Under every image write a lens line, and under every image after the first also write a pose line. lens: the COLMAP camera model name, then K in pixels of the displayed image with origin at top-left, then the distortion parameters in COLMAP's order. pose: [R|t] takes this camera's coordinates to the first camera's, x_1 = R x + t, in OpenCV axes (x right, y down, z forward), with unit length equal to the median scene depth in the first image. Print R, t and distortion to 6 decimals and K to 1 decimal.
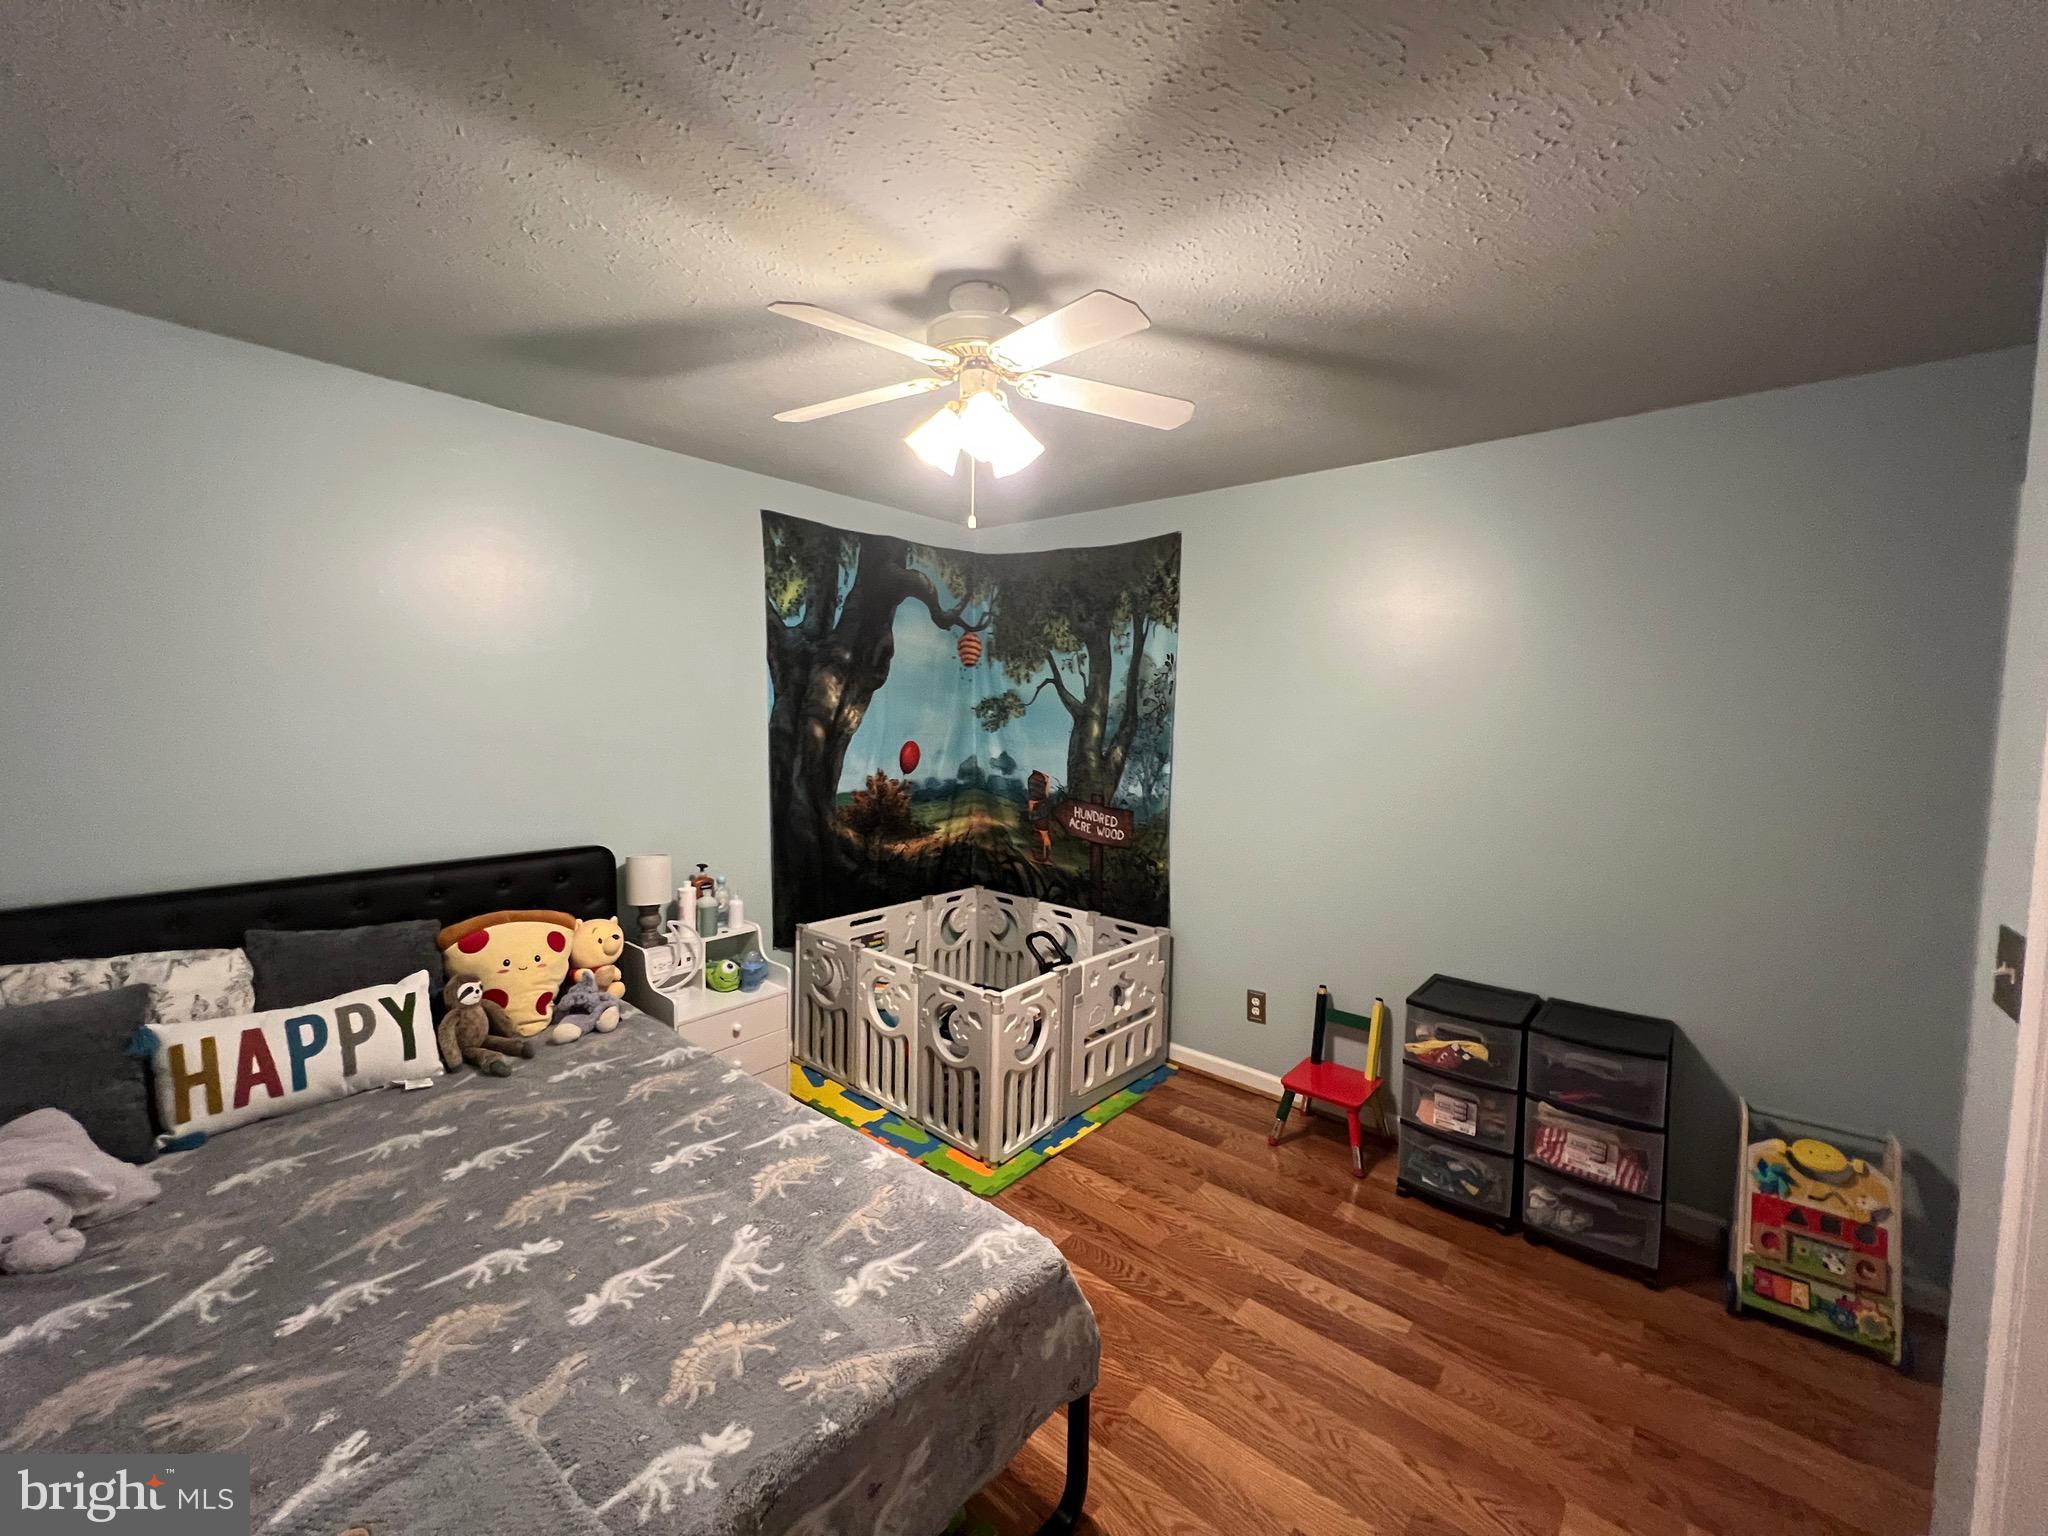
lens RADIAL K [[814.4, 0, 1019.8], [0, 814.4, 759.7], [0, 0, 1]] dist [0.000873, -0.000033]
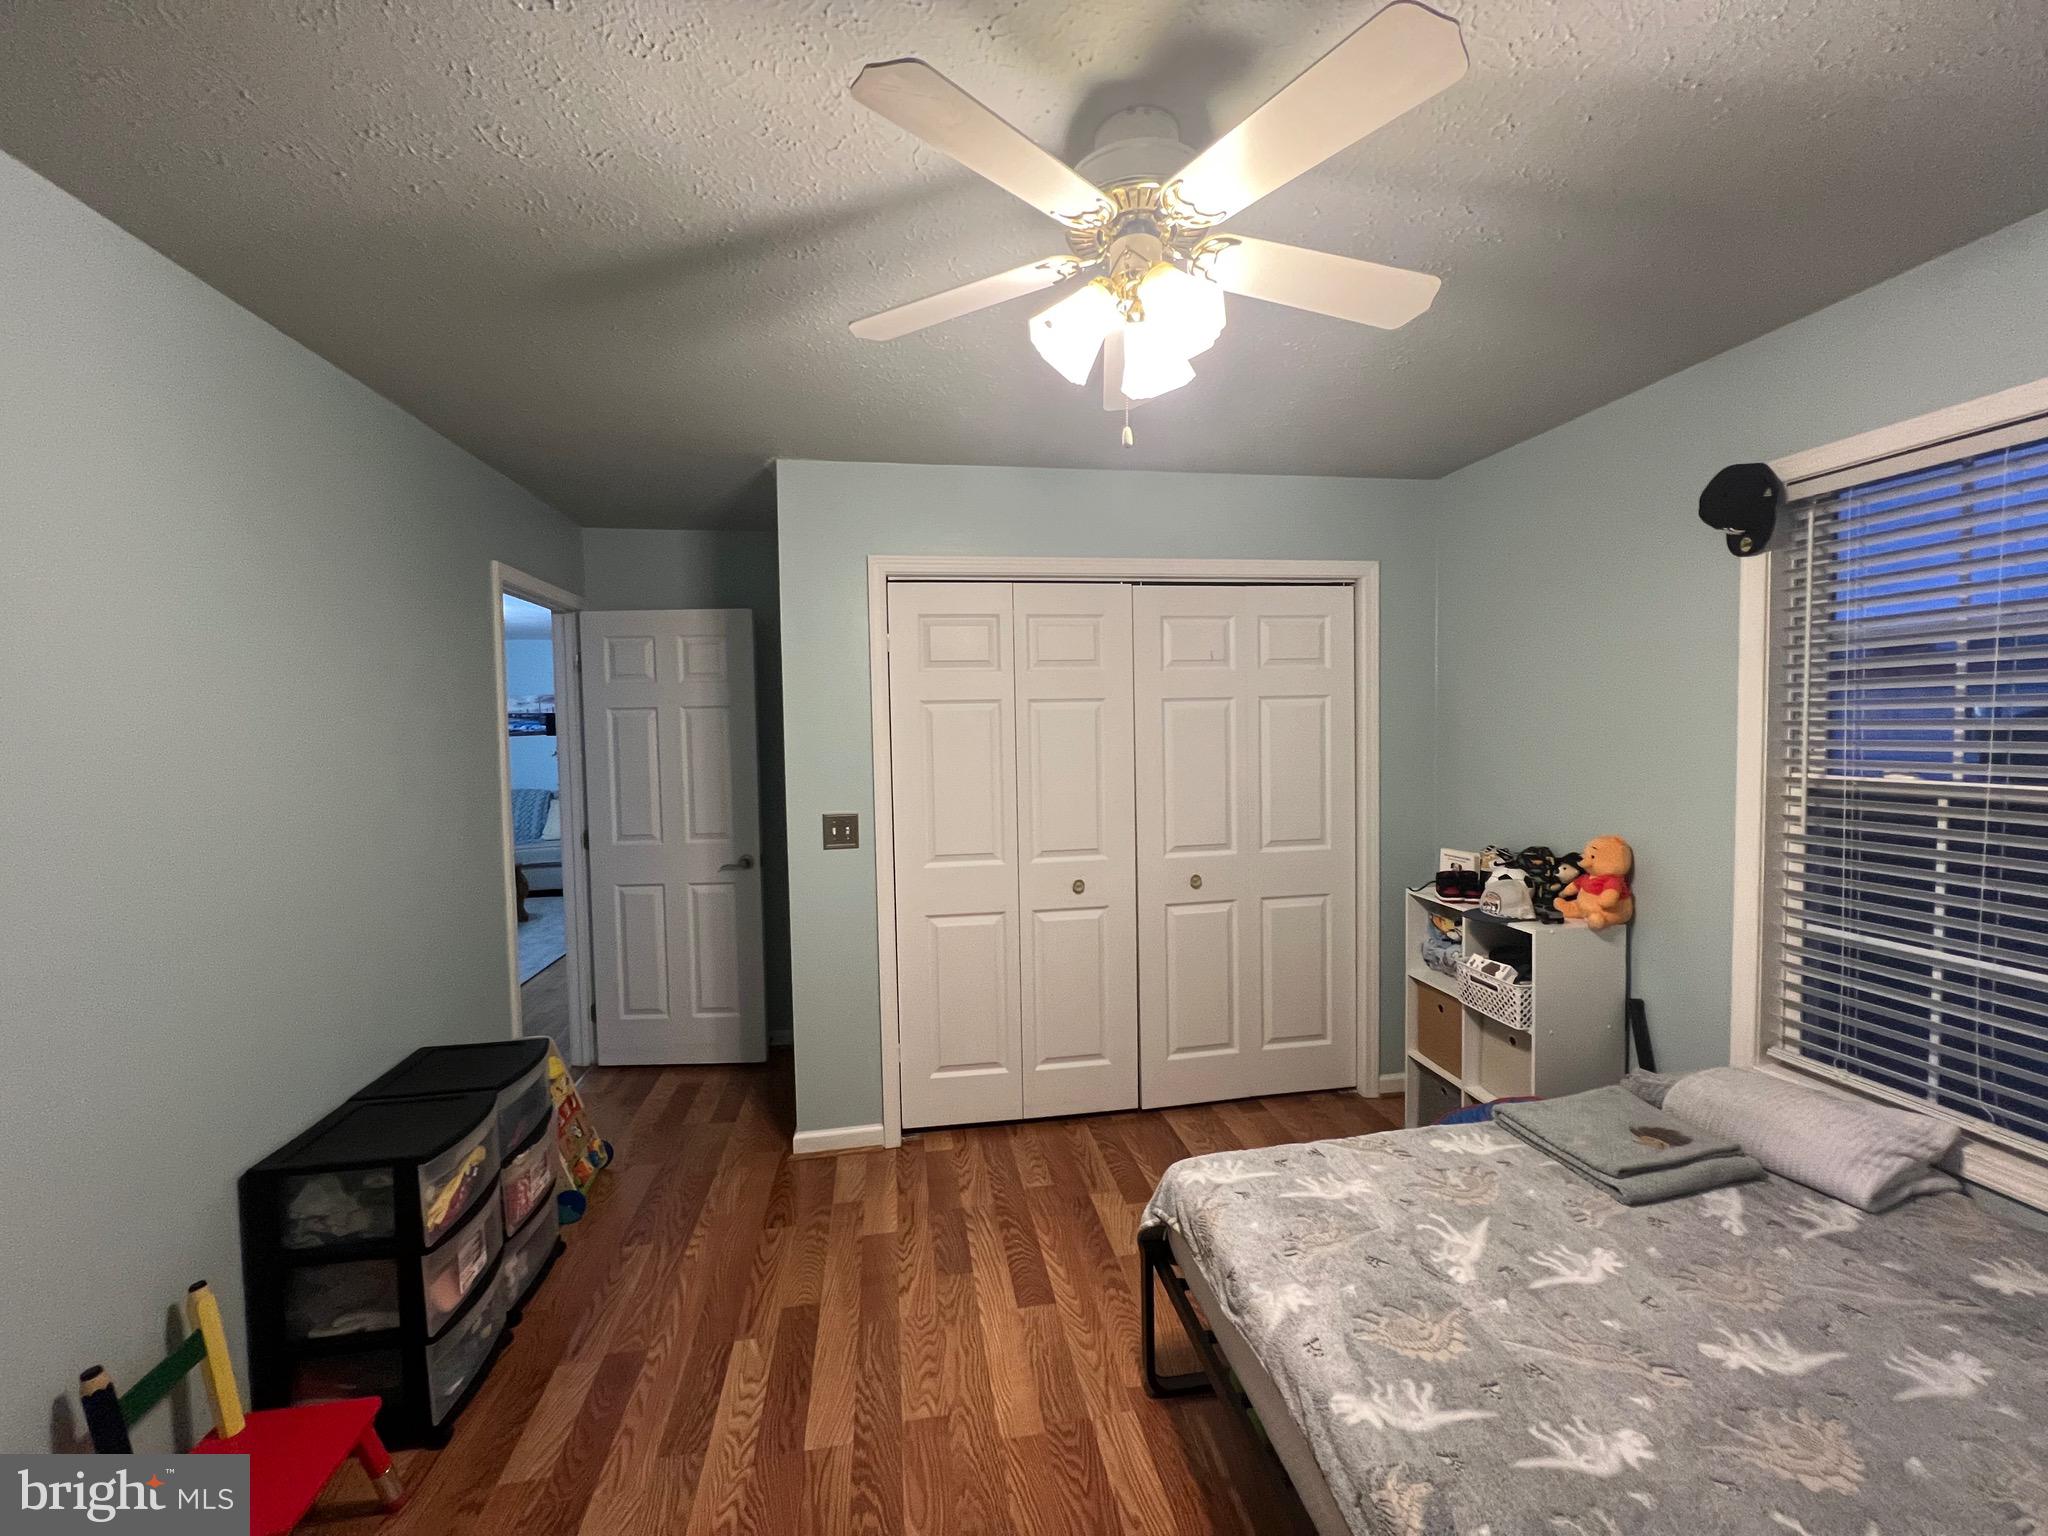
lens RADIAL K [[814.4, 0, 1019.8], [0, 814.4, 759.7], [0, 0, 1]] dist [0.000873, -0.000033]
pose [[-0.762468, -0.033349, 0.646166, -0.470243], [0.046694, 0.993231, 0.106360, -0.113702], [-0.645339, 0.111268, -0.755749, 1.732713]]
